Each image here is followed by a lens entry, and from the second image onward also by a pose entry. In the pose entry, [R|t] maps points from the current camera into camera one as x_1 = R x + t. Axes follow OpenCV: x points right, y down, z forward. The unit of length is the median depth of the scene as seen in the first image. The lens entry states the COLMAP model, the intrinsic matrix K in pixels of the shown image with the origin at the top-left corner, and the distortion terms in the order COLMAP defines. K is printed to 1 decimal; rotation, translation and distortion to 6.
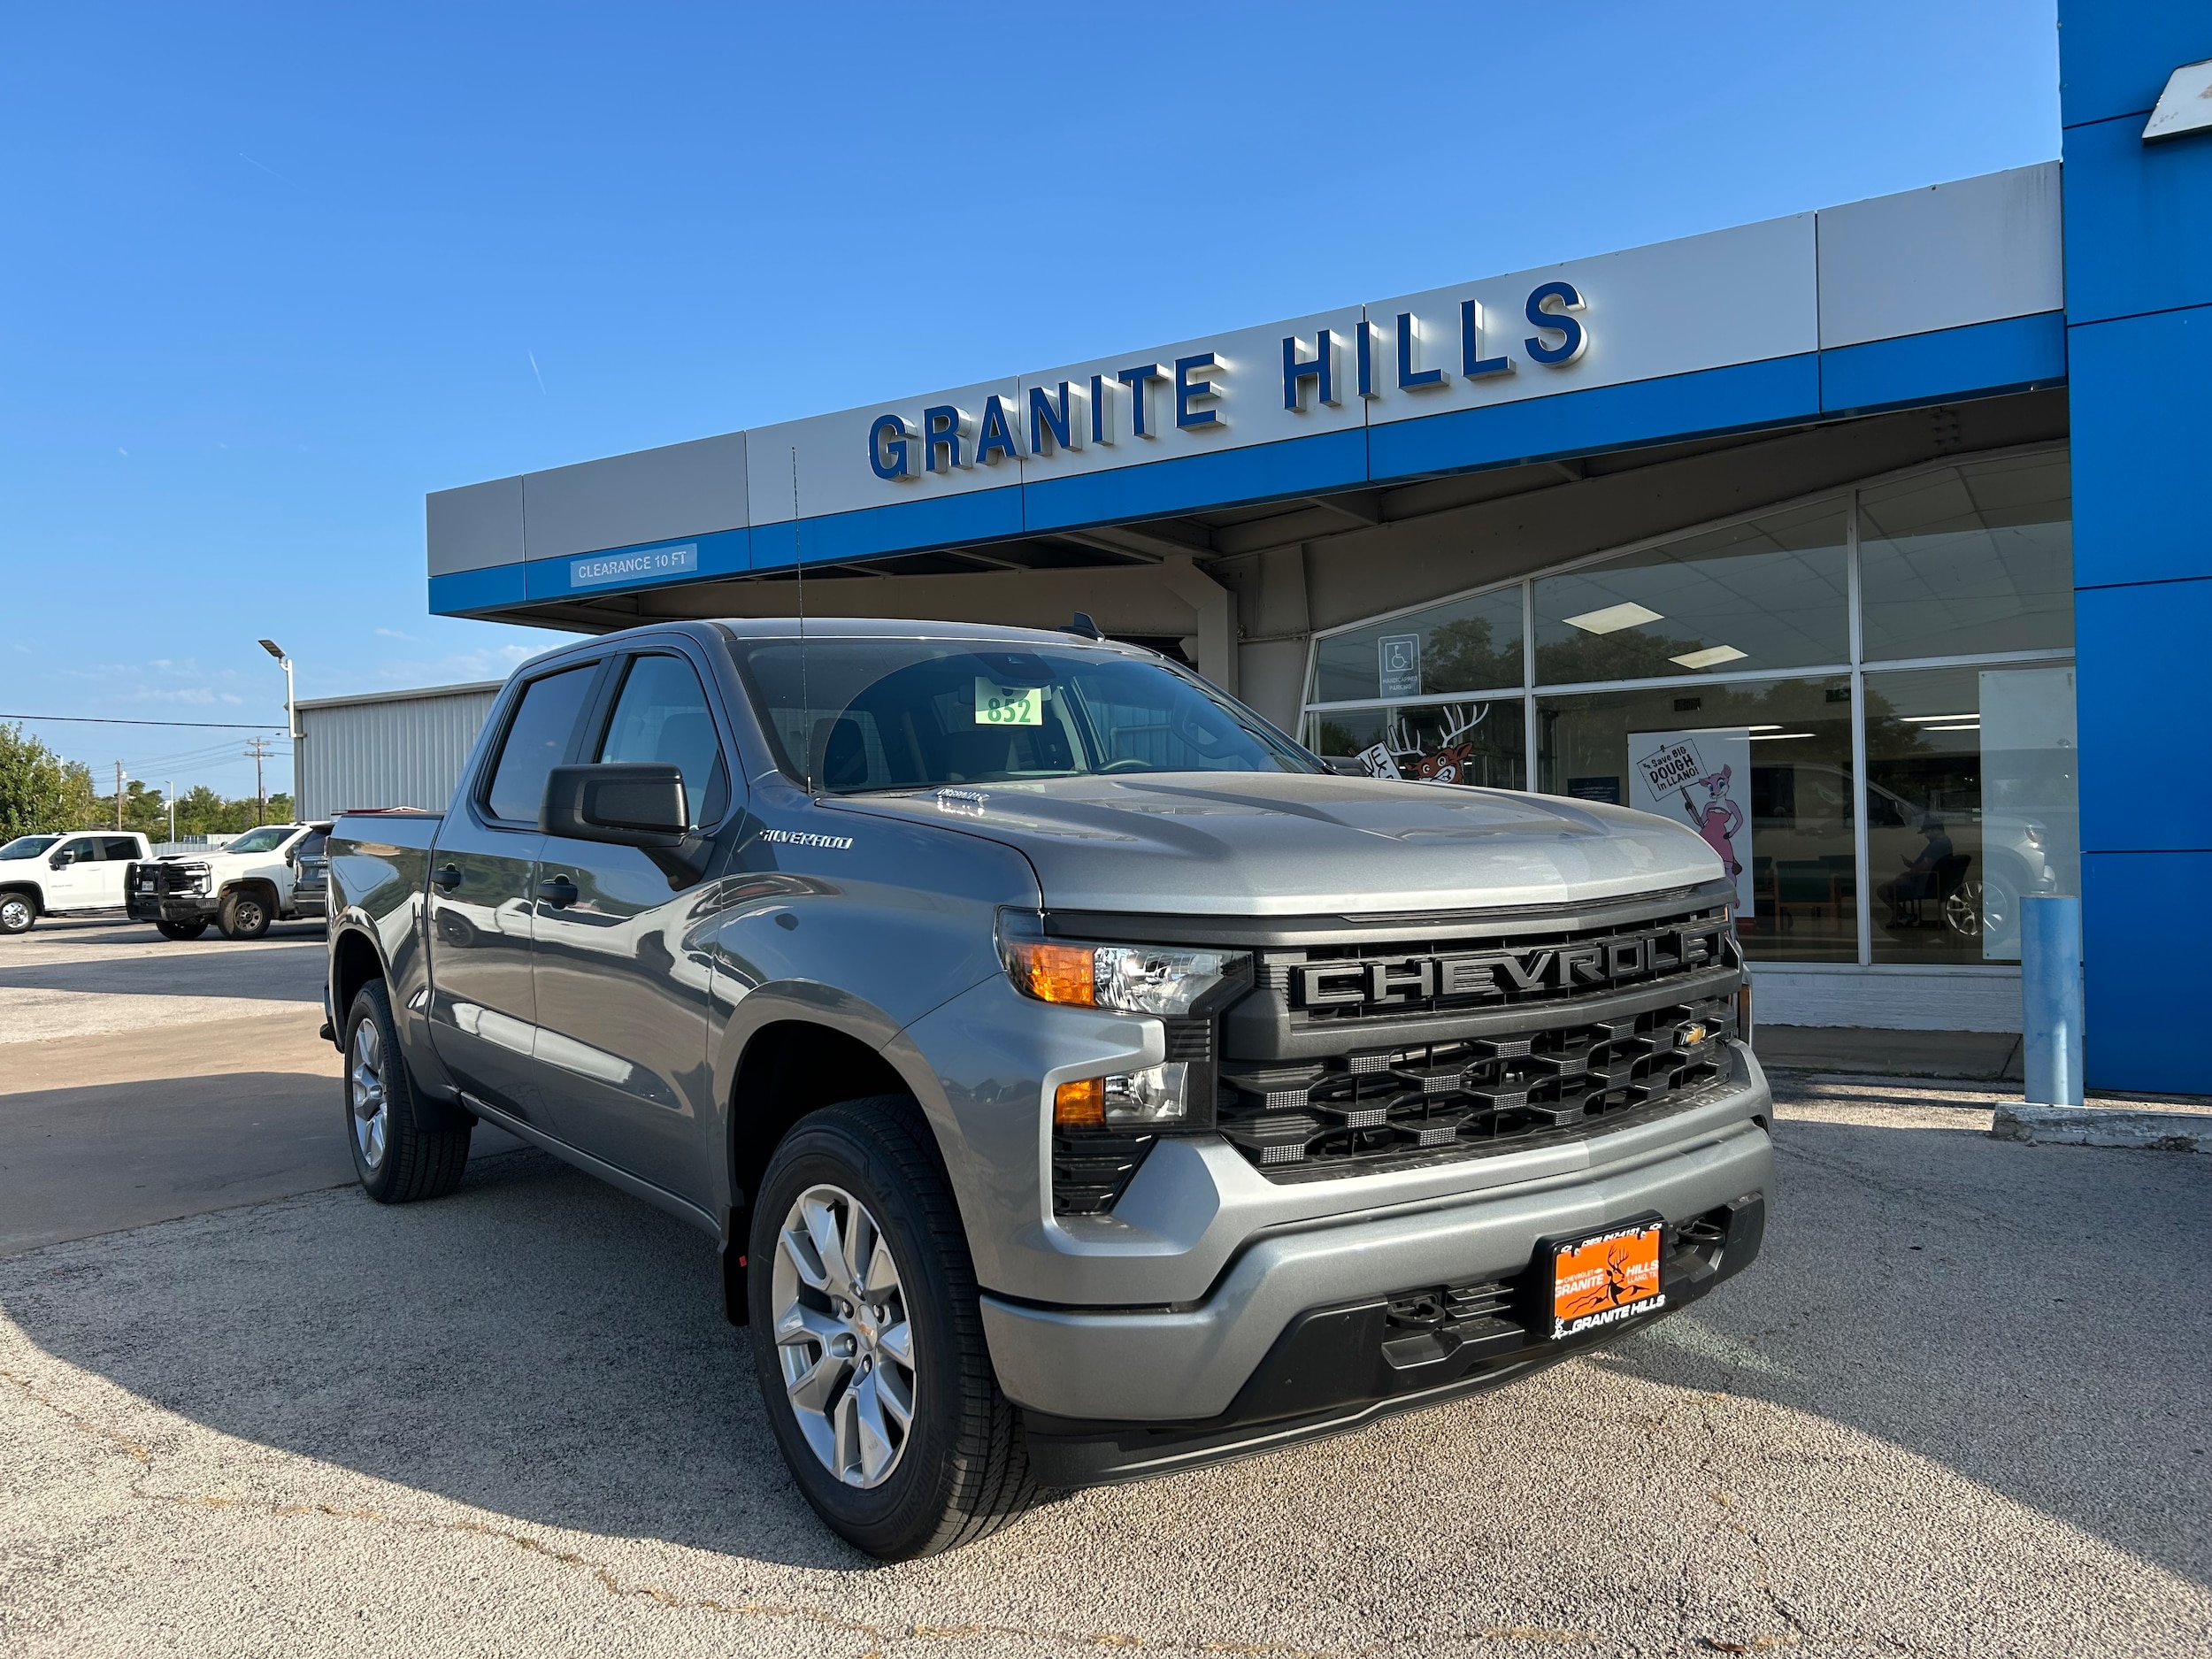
lens RADIAL K [[1721.6, 0, 1149.7], [0, 1721.6, 826.0], [0, 0, 1]] dist [0.026558, -0.011043]
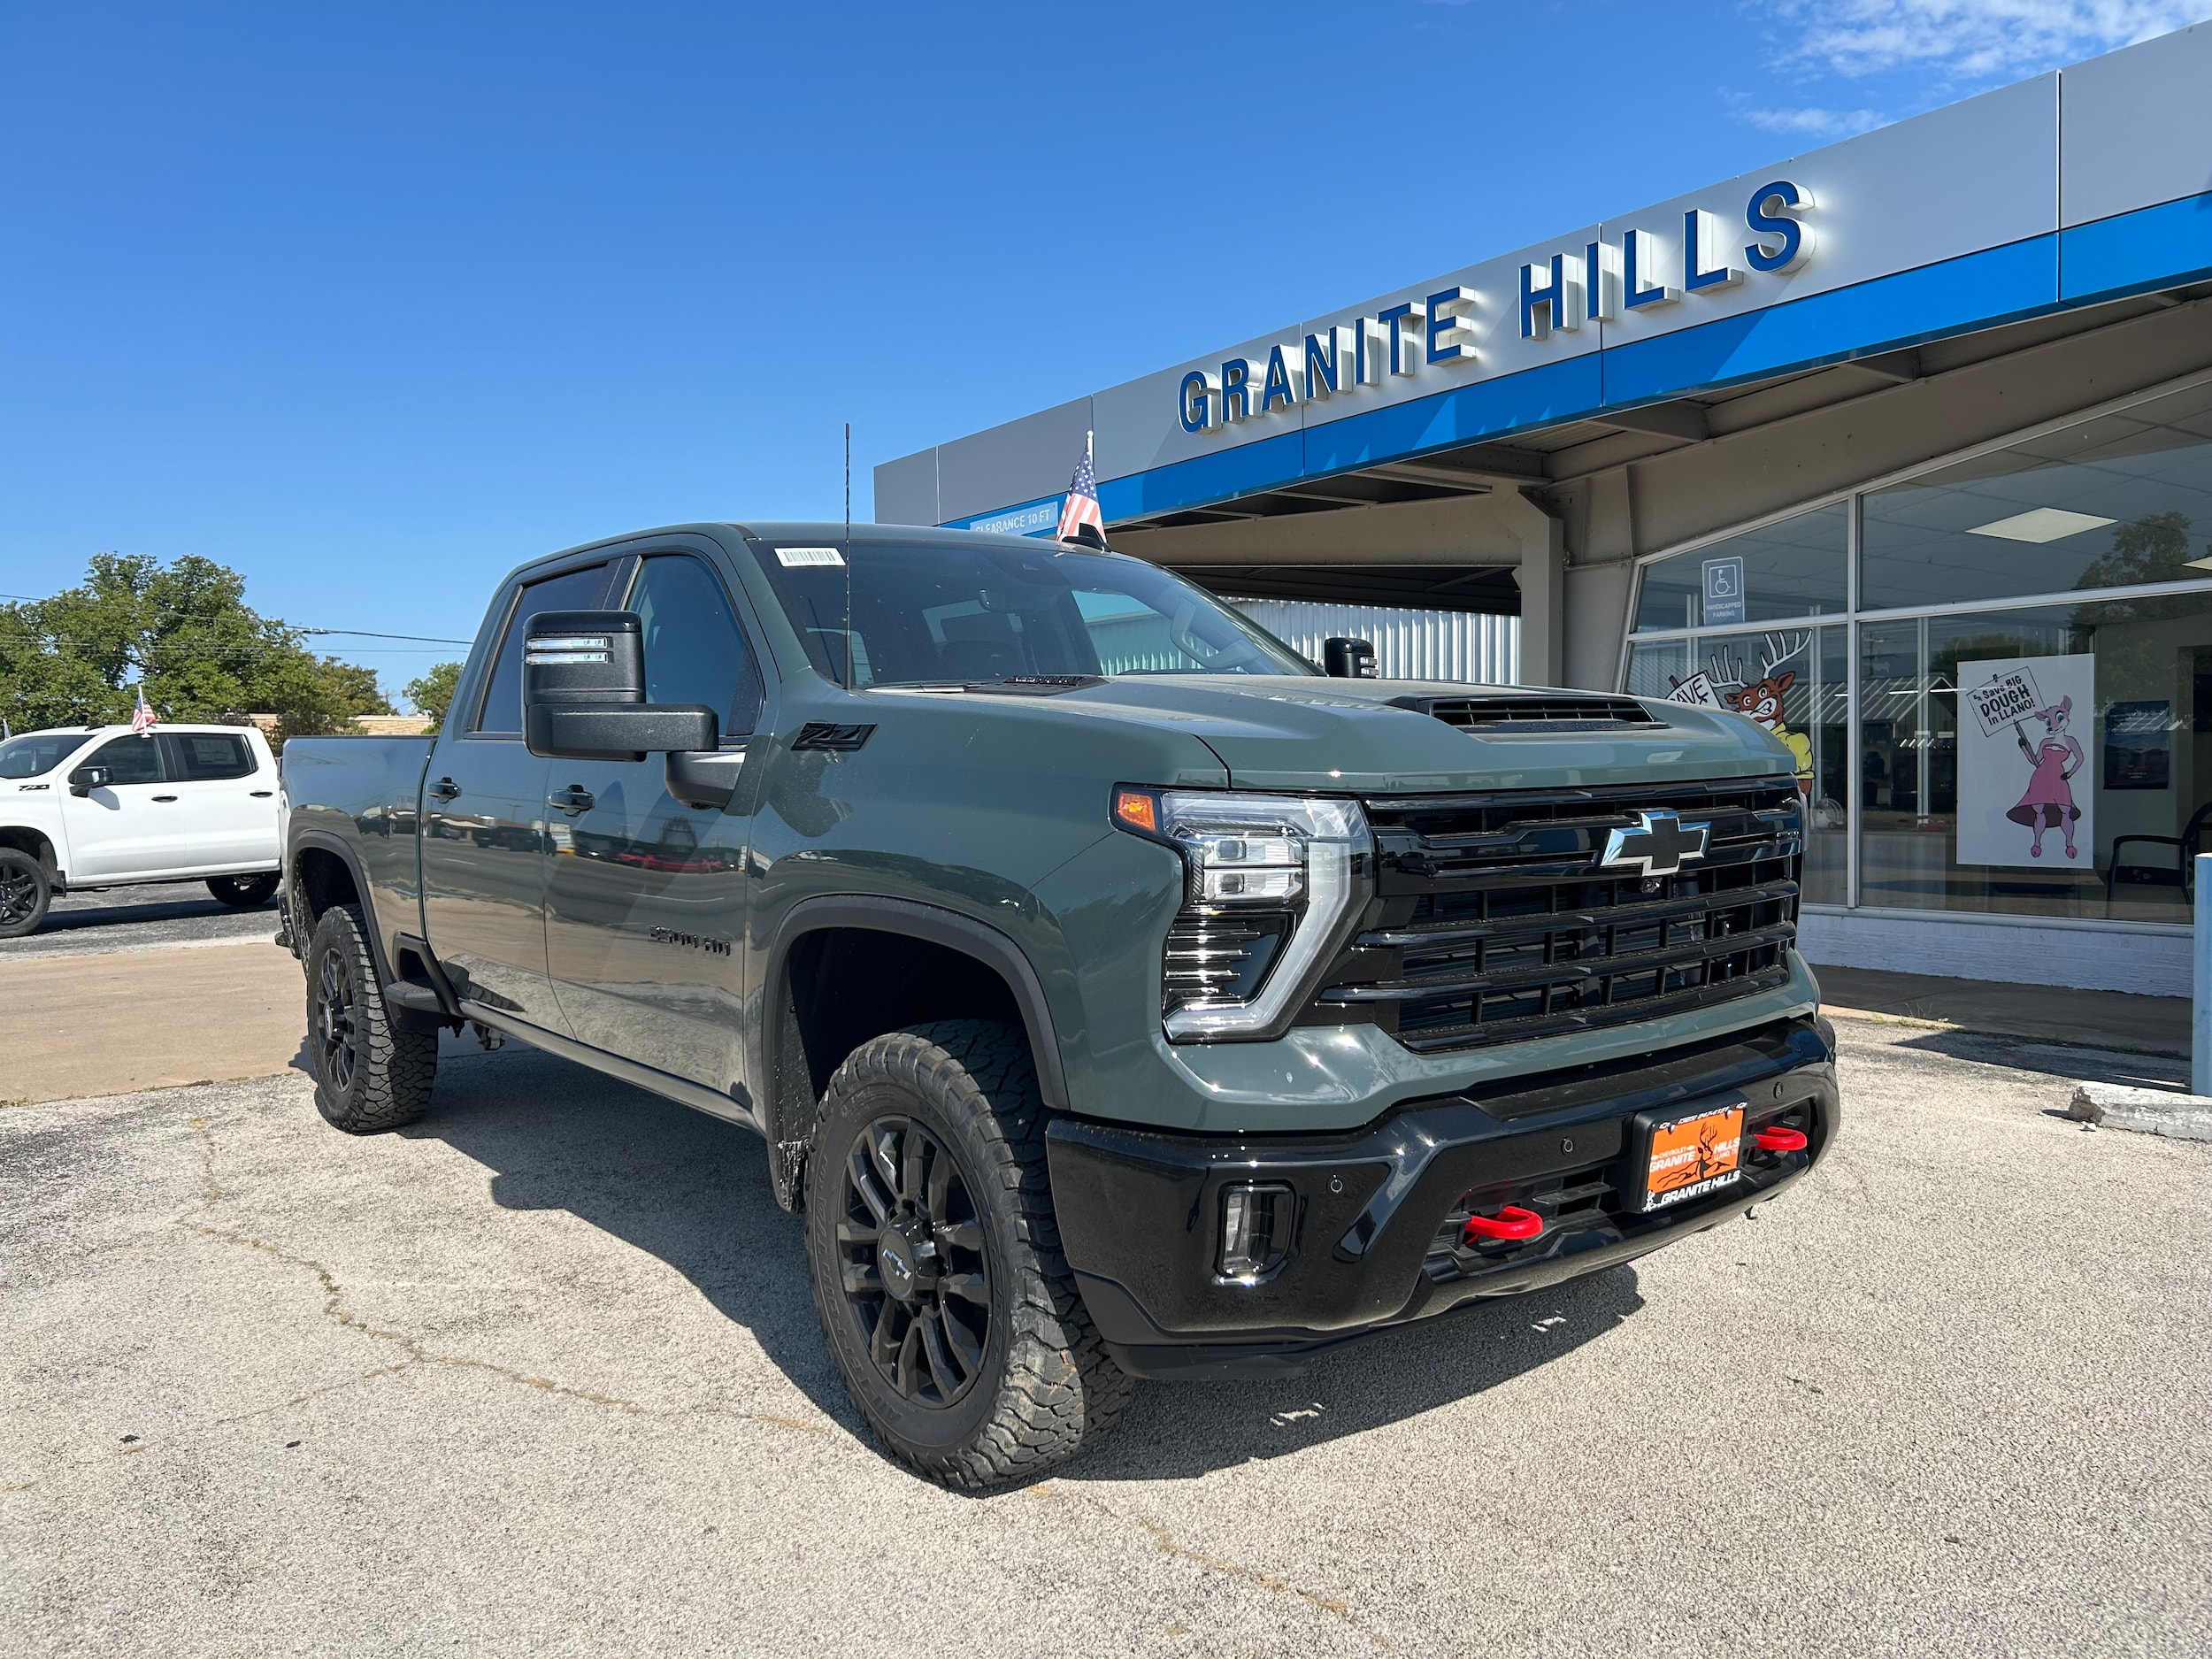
lens RADIAL K [[1743.2, 0, 1101.1], [0, 1743.2, 831.3], [0, 0, 1]] dist [0.019762, -0.011083]
pose [[0.920520, 0.021908, -0.390080, 0.234220], [-0.003021, 0.998796, 0.048966, -0.008802], [0.390683, -0.043896, 0.919478, -0.020722]]
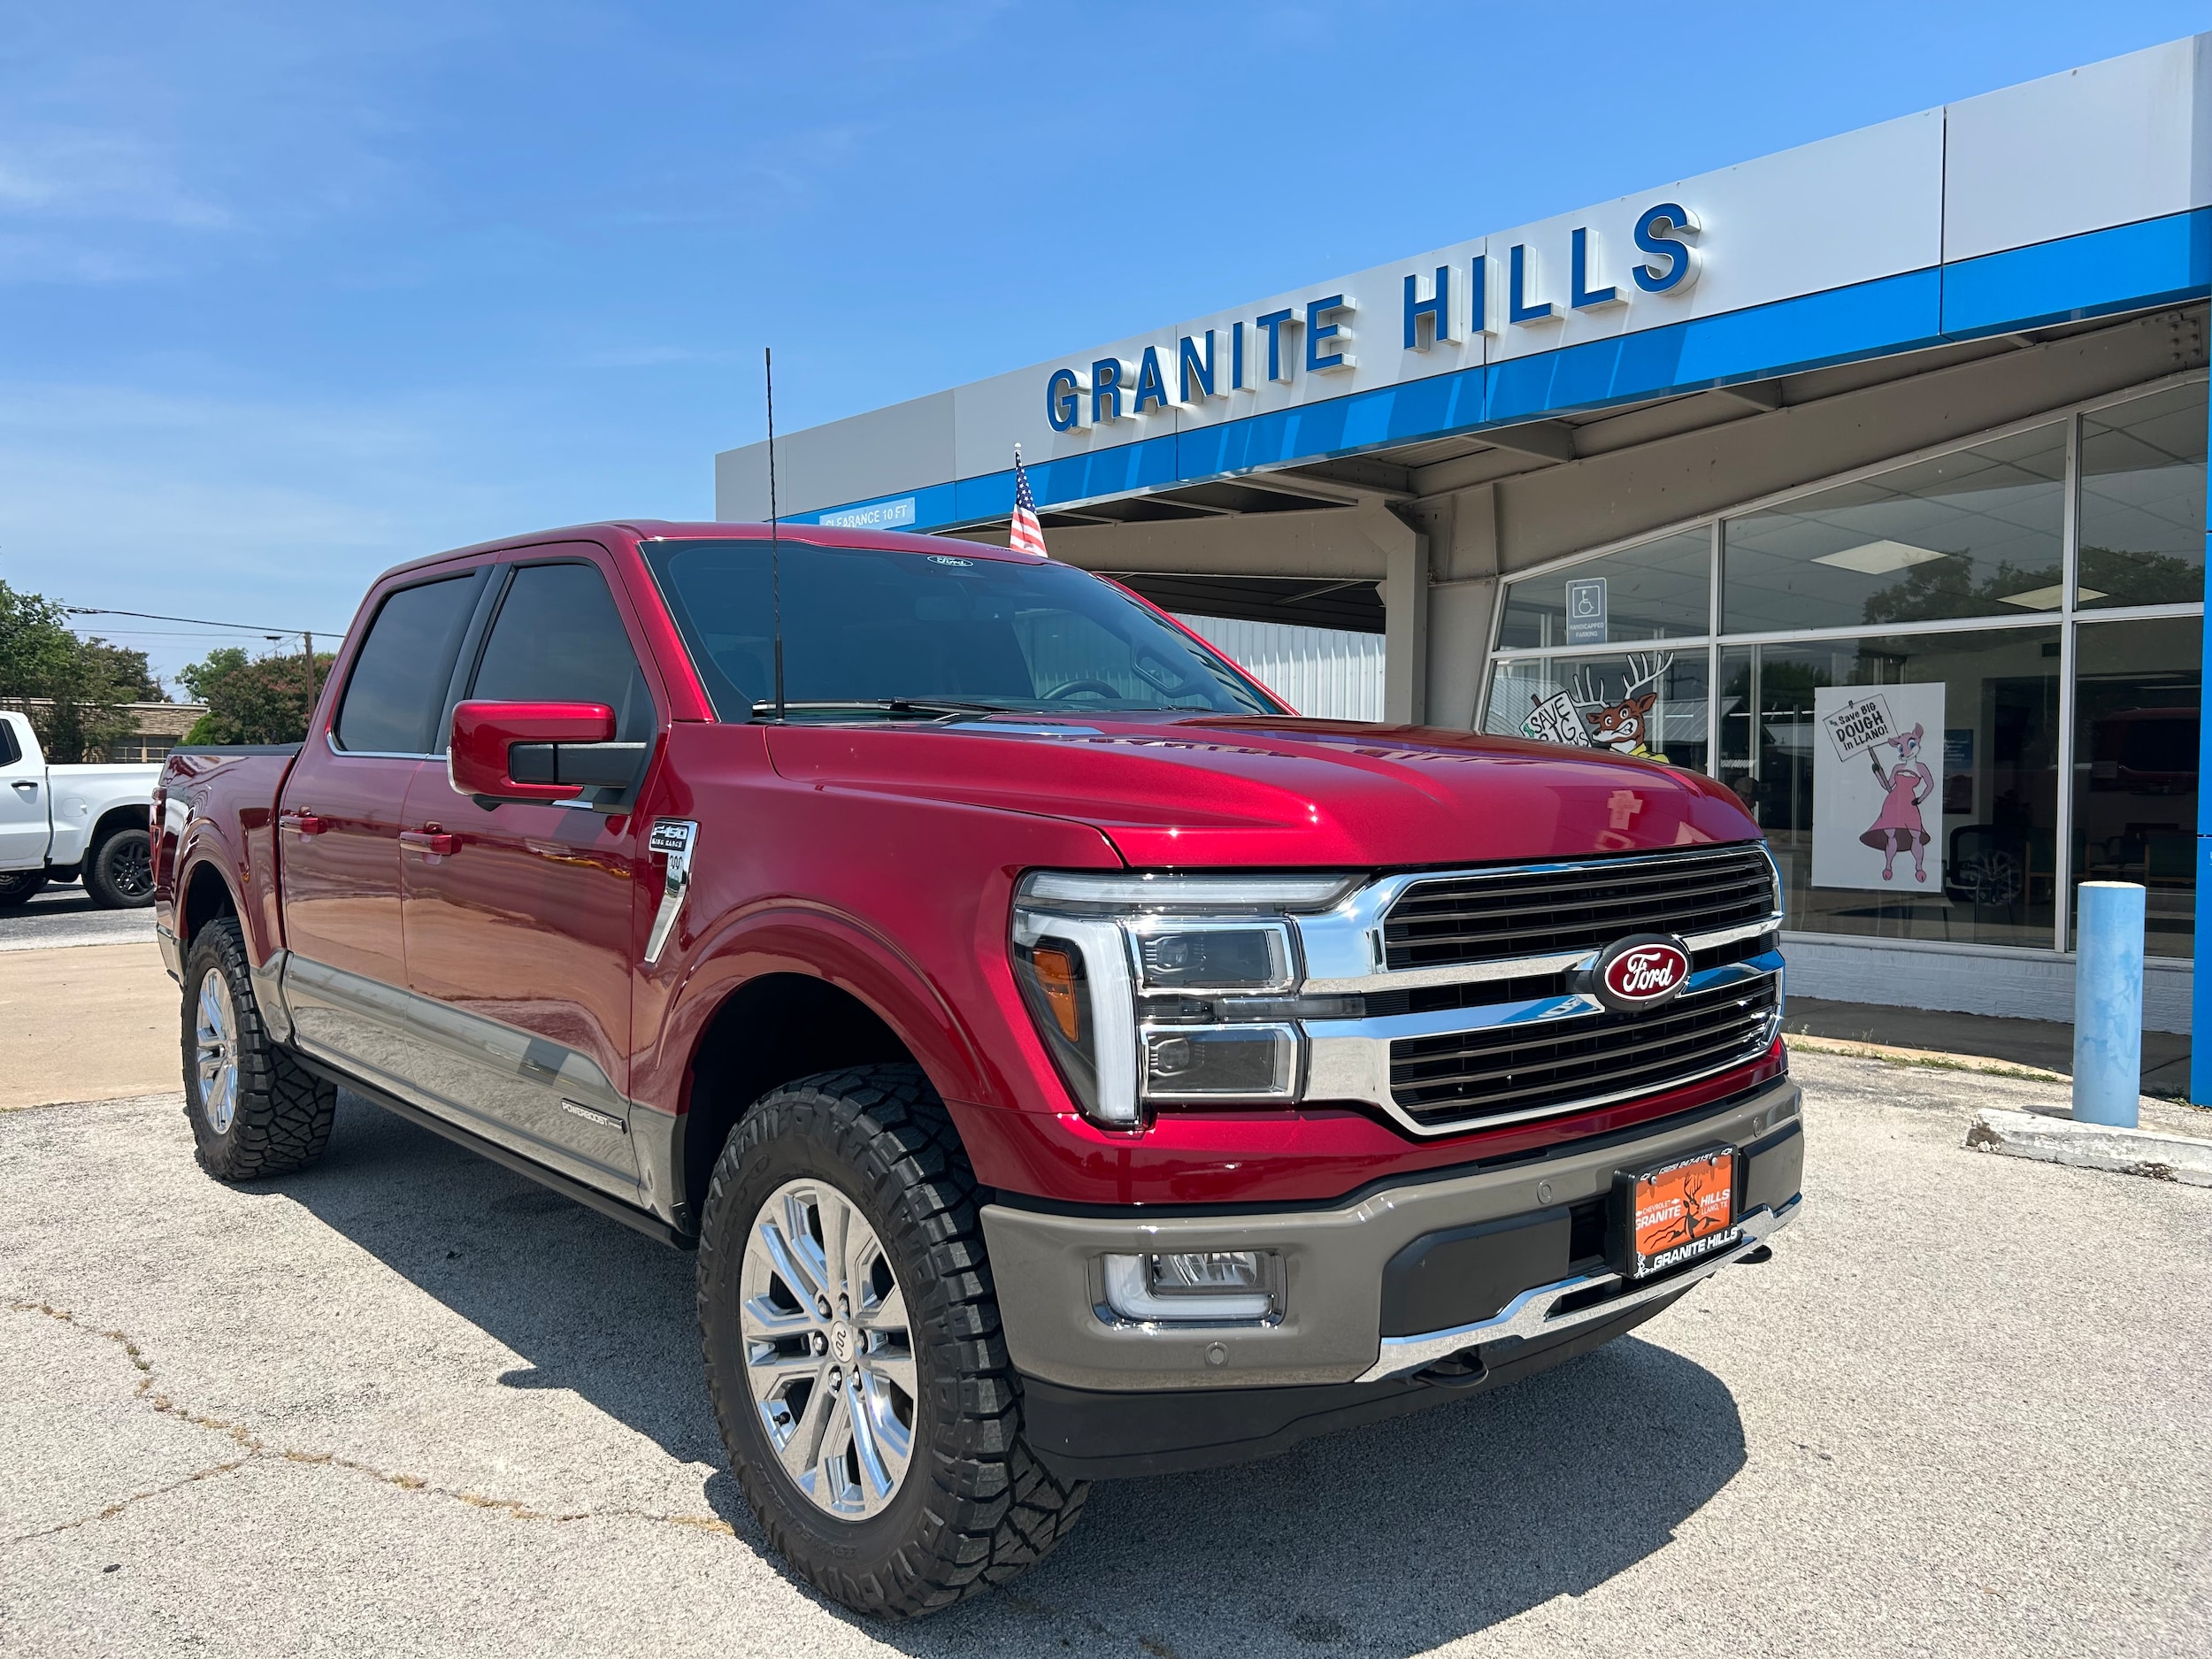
lens RADIAL K [[1741.0, 0, 1122.7], [0, 1741.0, 834.3], [0, 0, 1]] dist [0.032861, -0.039555]
pose [[0.959530, 0.035250, -0.279392, 0.195125], [-0.023452, 0.998691, 0.045457, -0.009466], [0.280629, -0.037065, 0.959100, 0.001384]]
